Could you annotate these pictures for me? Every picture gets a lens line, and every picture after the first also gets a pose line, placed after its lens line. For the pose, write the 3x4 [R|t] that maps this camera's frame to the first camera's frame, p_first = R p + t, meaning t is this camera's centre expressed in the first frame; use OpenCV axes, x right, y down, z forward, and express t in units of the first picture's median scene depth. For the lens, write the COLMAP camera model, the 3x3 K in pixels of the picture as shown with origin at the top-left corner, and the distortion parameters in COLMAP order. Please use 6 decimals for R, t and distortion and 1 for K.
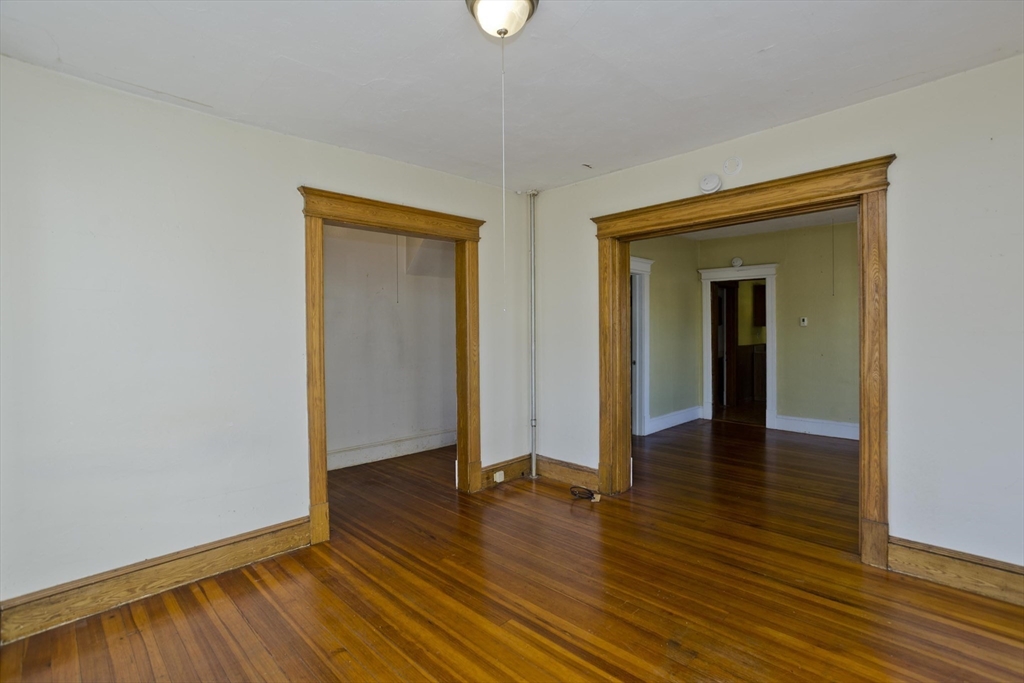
lens RADIAL K [[485.3, 0, 518.9], [0, 485.3, 340.1], [0, 0, 1]] dist [-0.026415, 0.005336]
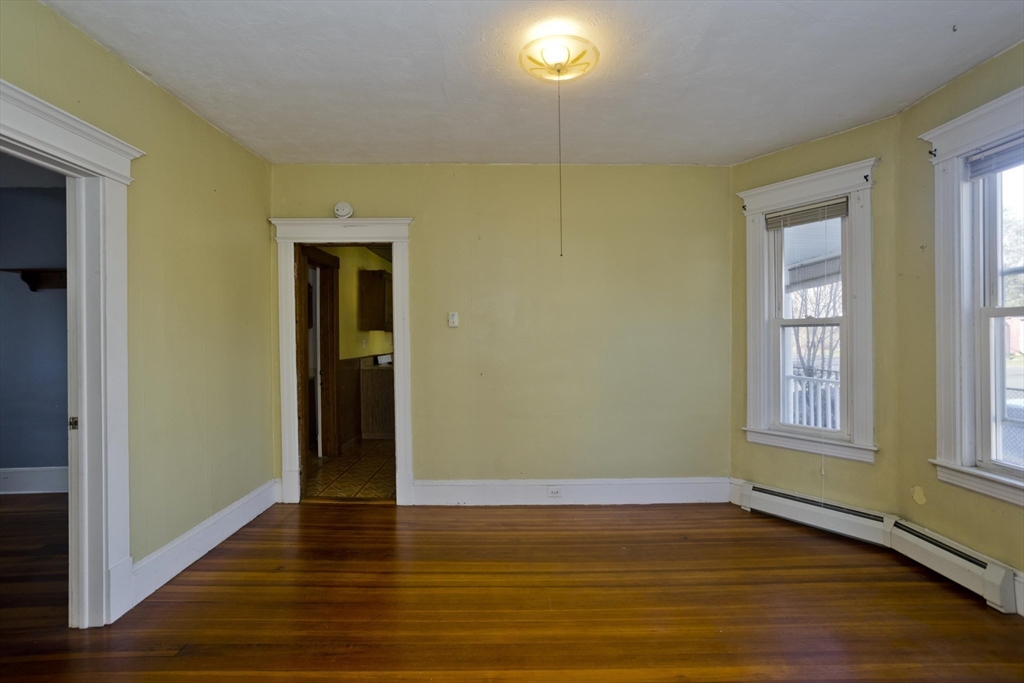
lens RADIAL K [[485.3, 0, 515.6], [0, 485.3, 342.5], [0, 0, 1]] dist [-0.026415, 0.005336]
pose [[0.694719, -0.005184, 0.719263, 0.185592], [0.016486, 0.999826, -0.008717, -0.002846], [-0.719092, 0.017914, 0.694684, 0.461423]]
